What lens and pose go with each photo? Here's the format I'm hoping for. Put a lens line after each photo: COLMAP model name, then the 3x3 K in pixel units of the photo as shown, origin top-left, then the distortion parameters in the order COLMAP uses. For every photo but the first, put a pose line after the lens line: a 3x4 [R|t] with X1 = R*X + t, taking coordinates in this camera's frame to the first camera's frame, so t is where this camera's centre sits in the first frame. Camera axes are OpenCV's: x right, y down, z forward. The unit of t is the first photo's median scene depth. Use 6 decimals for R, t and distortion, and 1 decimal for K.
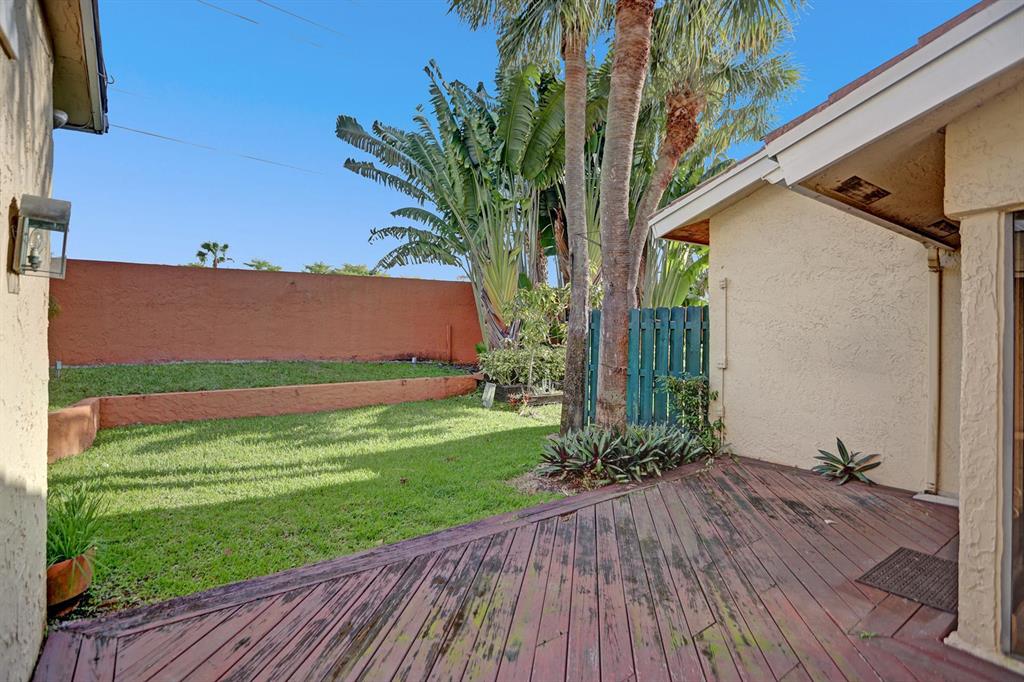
lens RADIAL K [[513.1, 0, 513.9], [0, 513.1, 336.6], [0, 0, 1]] dist [-0.053556, 0.024912]
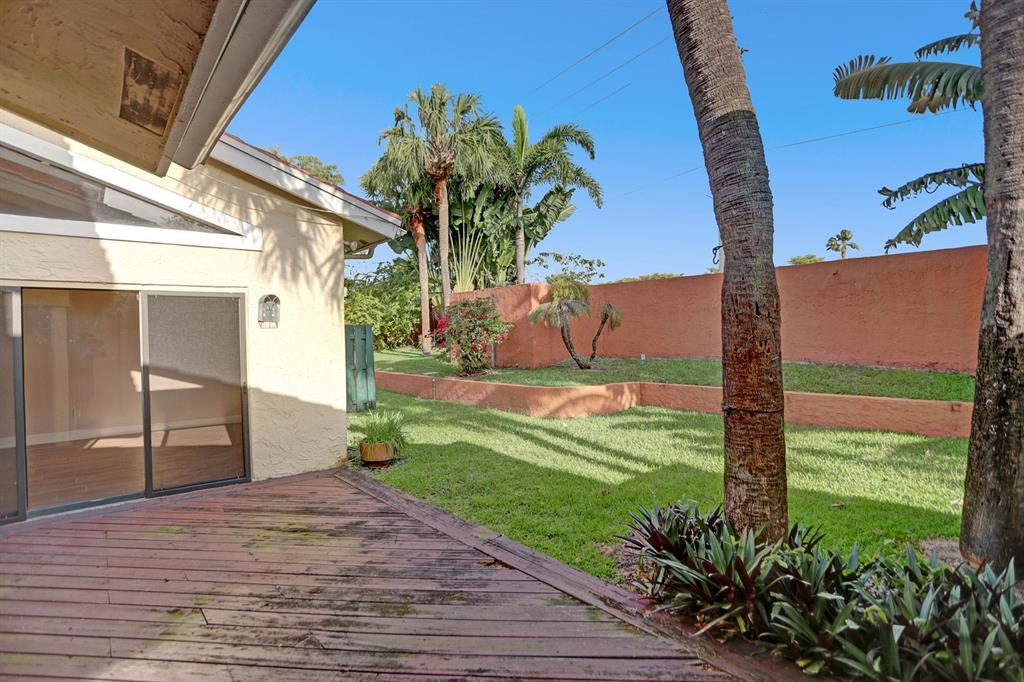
lens RADIAL K [[513.1, 0, 516.1], [0, 513.1, 336.4], [0, 0, 1]] dist [-0.053556, 0.024912]
pose [[0.067857, 0.004322, -0.997686, 0.873262], [0.008927, 0.999948, 0.004939, -0.019205], [0.997655, -0.009242, 0.067815, 0.926760]]
